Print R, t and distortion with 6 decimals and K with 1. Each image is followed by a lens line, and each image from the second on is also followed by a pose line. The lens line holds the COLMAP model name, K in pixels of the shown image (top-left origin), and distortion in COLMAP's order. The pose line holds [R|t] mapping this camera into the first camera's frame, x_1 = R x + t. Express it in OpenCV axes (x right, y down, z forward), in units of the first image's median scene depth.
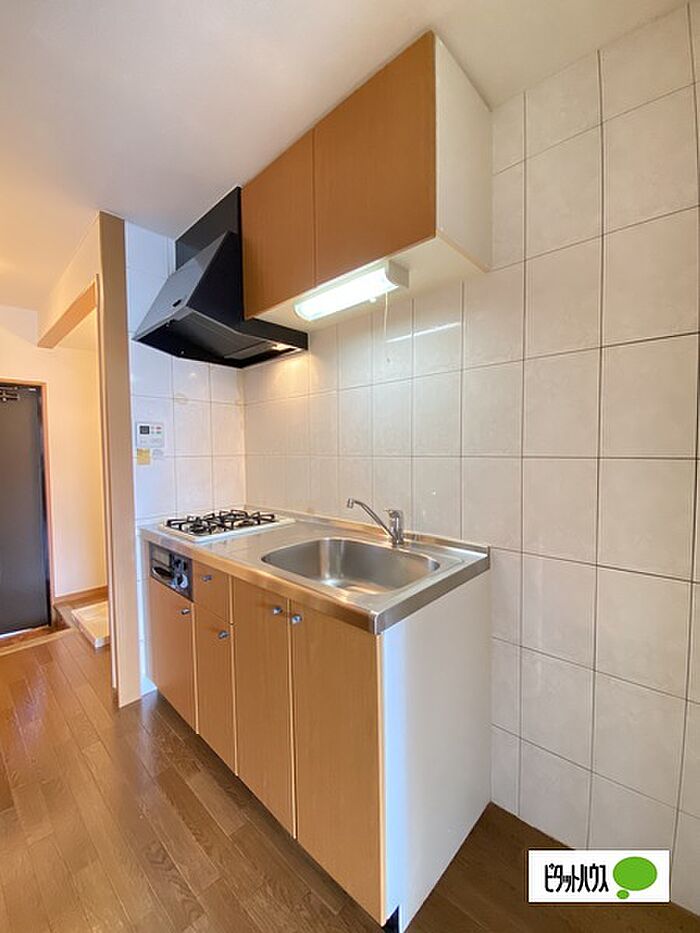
lens RADIAL K [[377.9, 0, 350.0], [0, 377.9, 466.5], [0, 0, 1]] dist [0.014266, -0.021550]
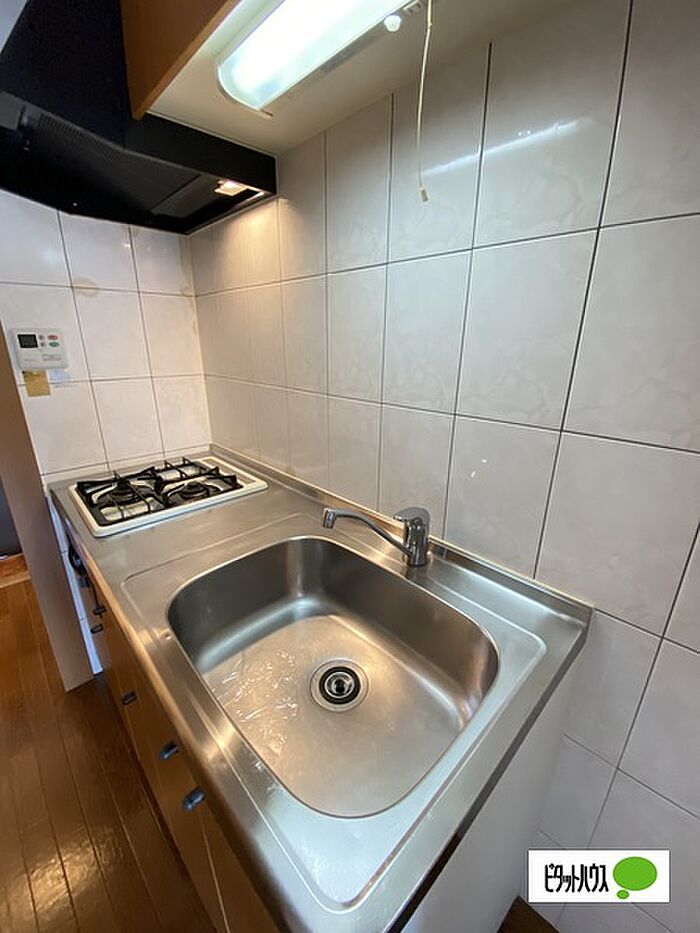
lens RADIAL K [[372.4, 0, 350.0], [0, 372.4, 466.5], [0, 0, 1]] dist [-0.001840, -0.020393]
pose [[0.997211, 0.049009, -0.056280, 0.041581], [-0.031546, 0.960277, 0.277258, -0.080868], [0.067632, -0.274710, 0.959146, 0.385817]]
